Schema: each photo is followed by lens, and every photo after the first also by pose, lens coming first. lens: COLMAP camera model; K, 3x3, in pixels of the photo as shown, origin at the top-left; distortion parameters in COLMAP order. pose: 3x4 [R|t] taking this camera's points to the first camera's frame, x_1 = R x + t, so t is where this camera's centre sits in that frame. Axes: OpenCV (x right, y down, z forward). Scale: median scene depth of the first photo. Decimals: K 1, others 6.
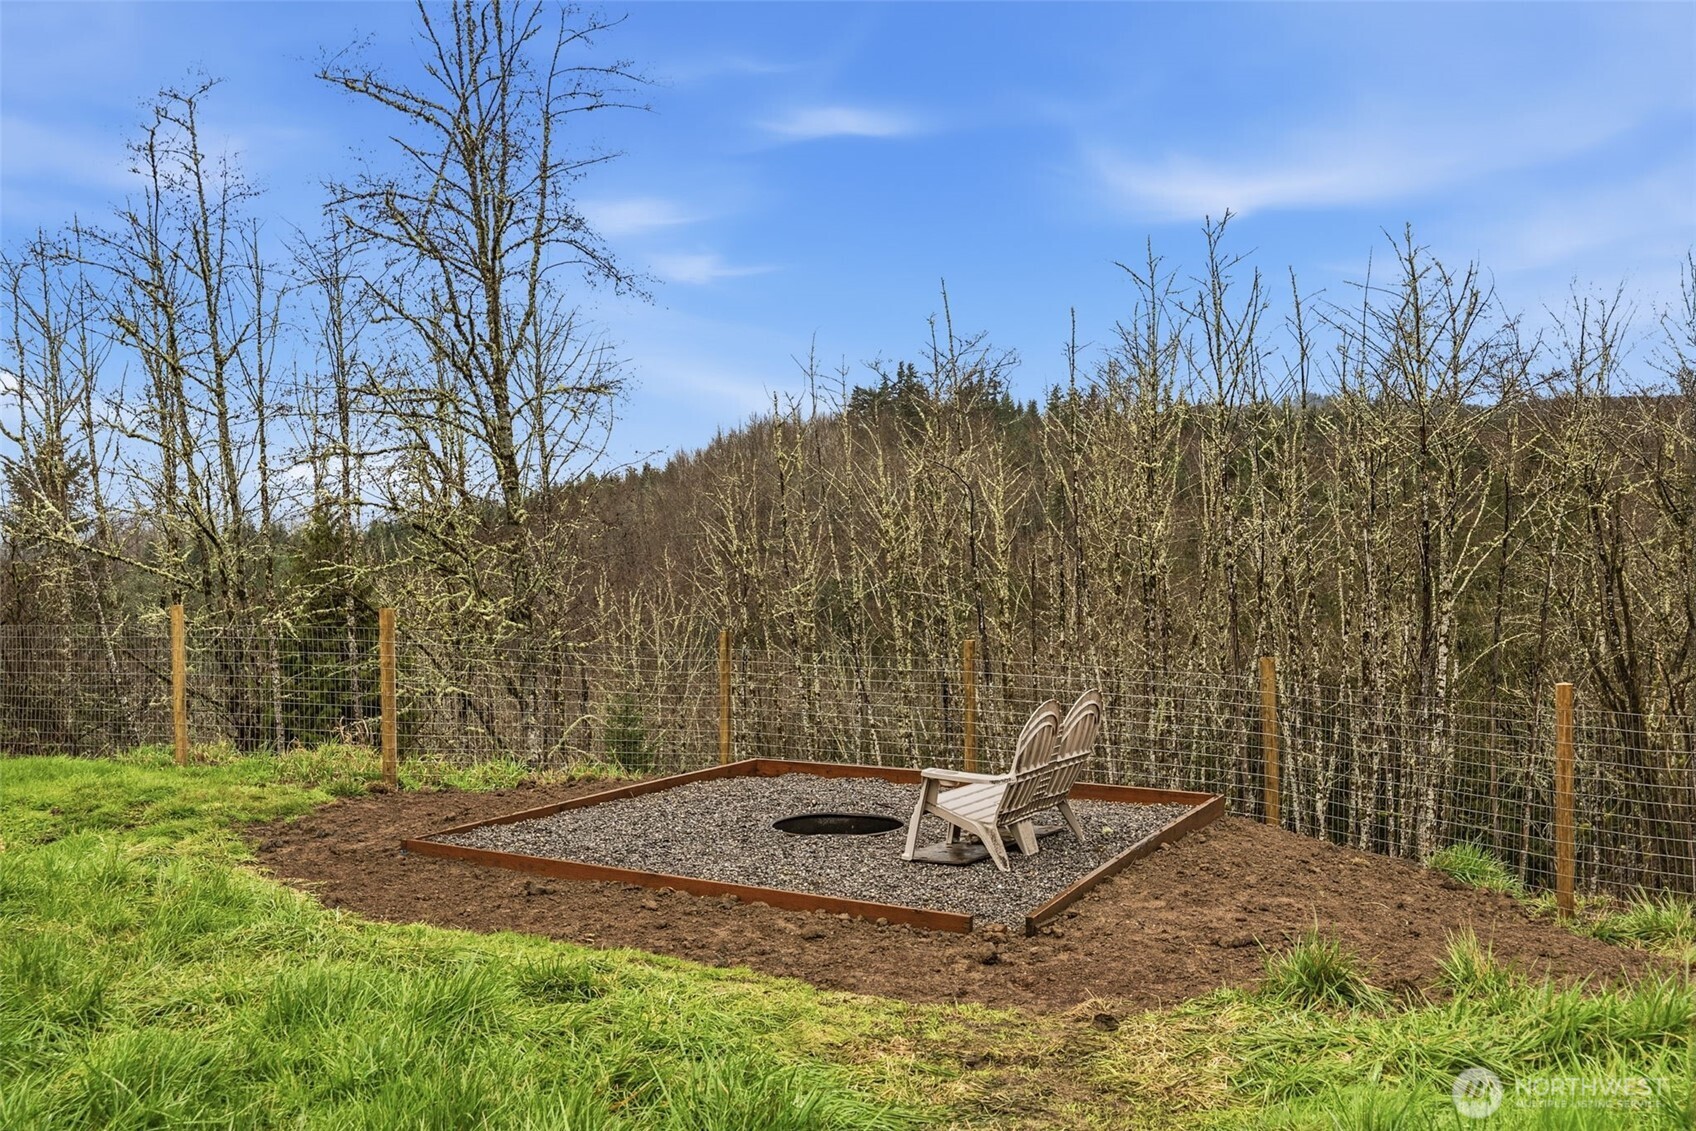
lens RADIAL K [[1630.6, 0, 848.0], [0, 1630.6, 565.5], [0, 0, 1]] dist [-0.000546, 0.007939]
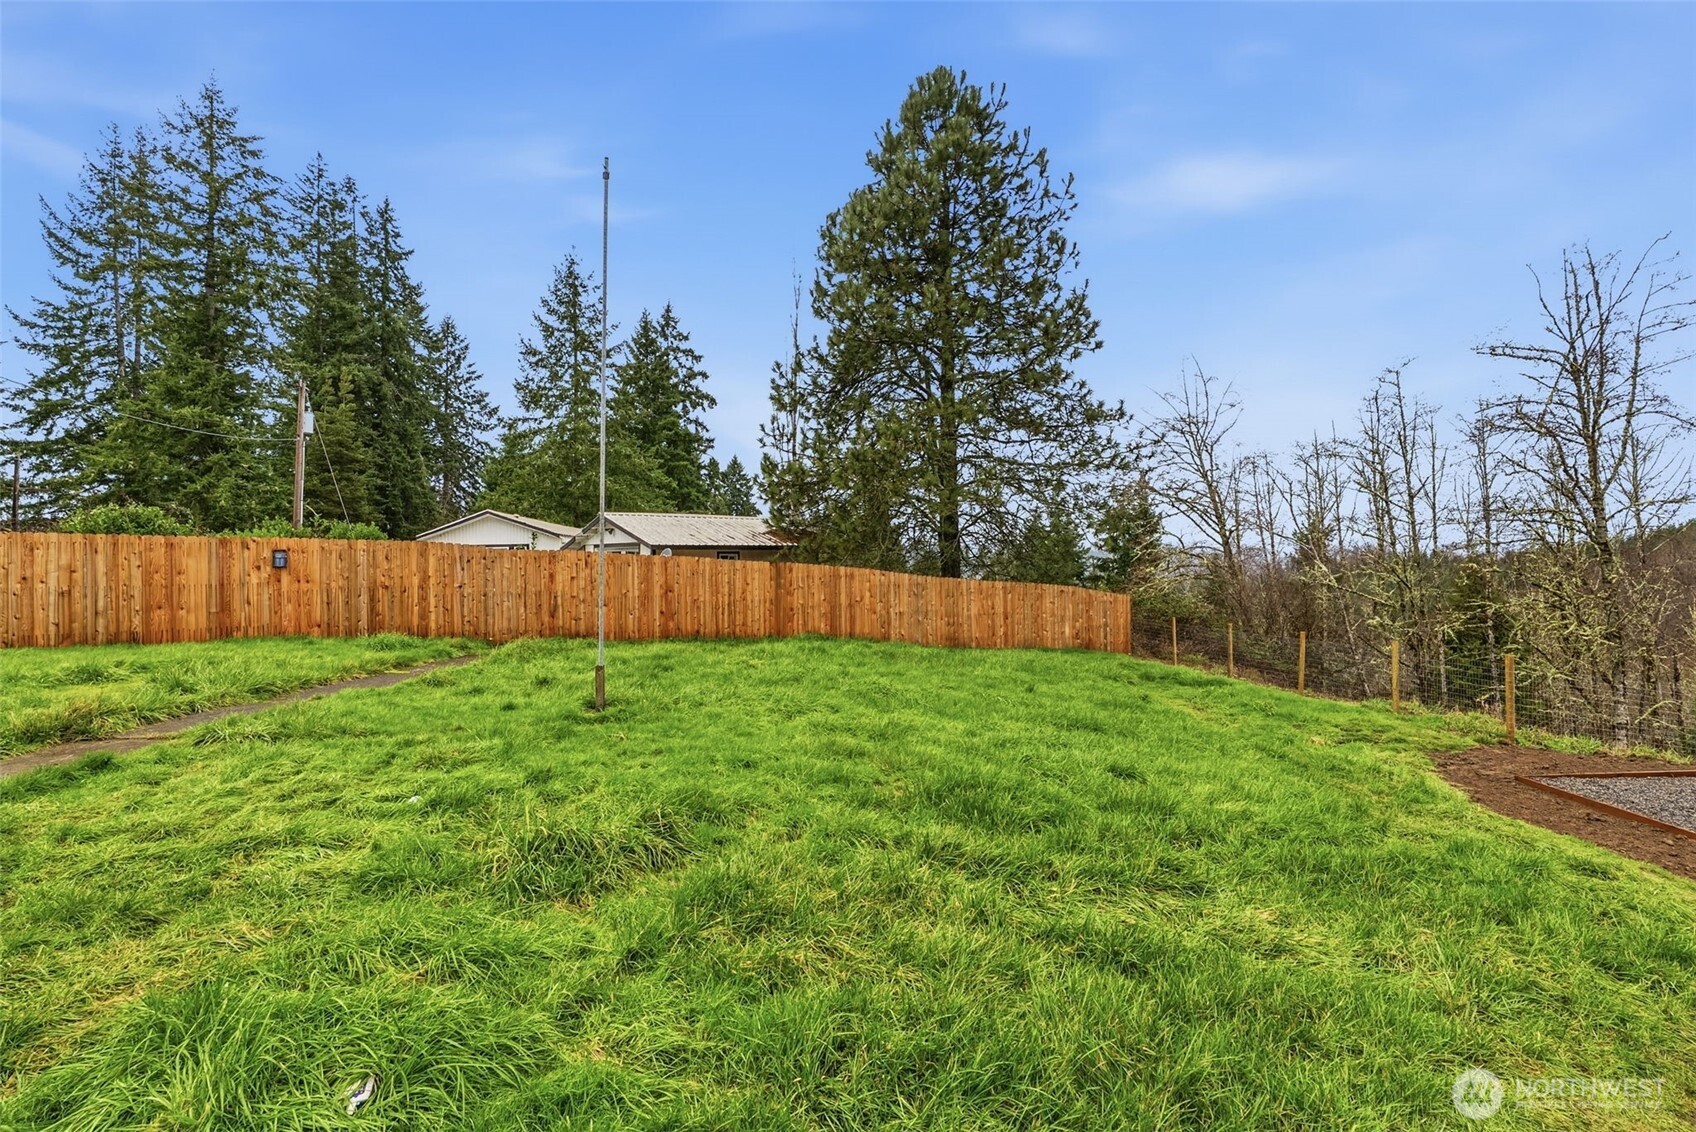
lens RADIAL K [[776.8, 0, 857.2], [0, 776.8, 555.9], [0, 0, 1]] dist [-0.004317, 0.000016]
pose [[0.555310, 0.006049, -0.831622, 0.034158], [-0.019910, 0.999784, -0.006023, -0.035866], [0.831405, 0.019902, 0.555310, -0.109829]]
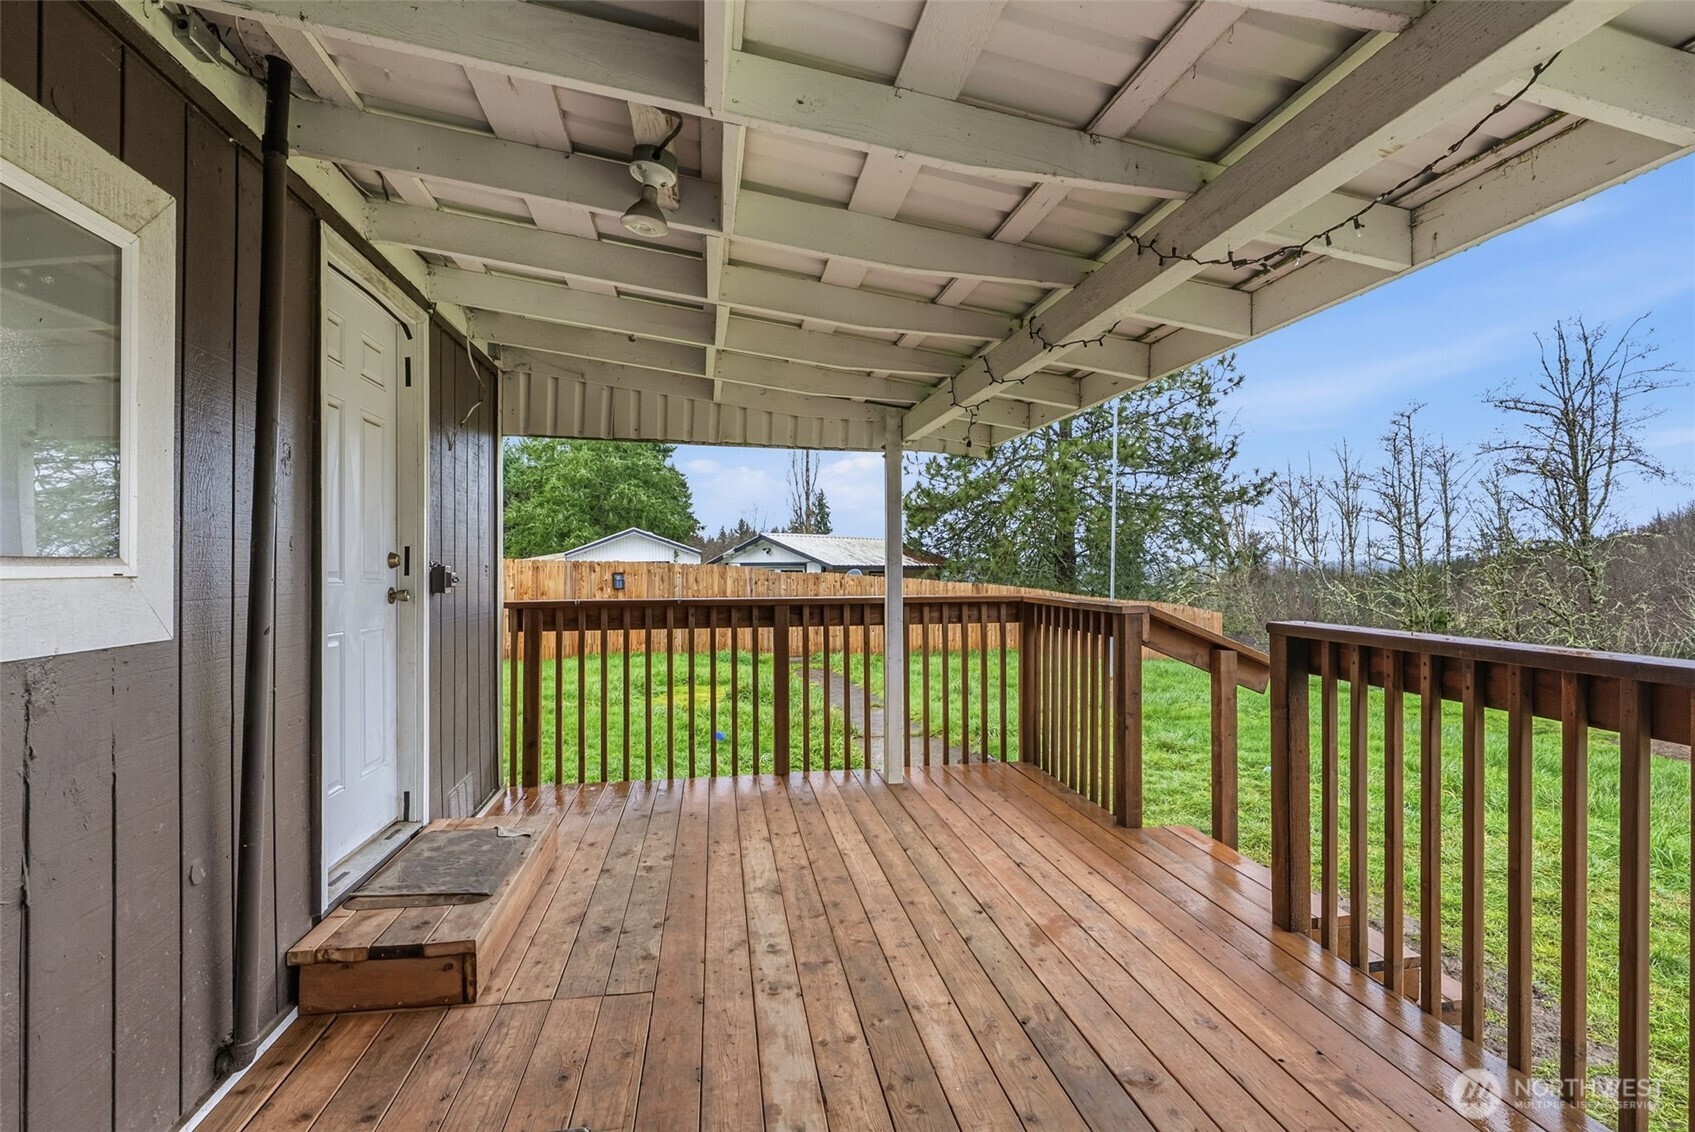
lens RADIAL K [[769.4, 0, 847.5], [0, 769.4, 566.0], [0, 0, 1]] dist [-0.005235, 0.002051]
pose [[0.637720, 0.011944, -0.770176, -0.065057], [-0.027377, 0.999599, -0.007166, -0.040429], [0.769782, 0.025655, 0.637791, -0.353874]]
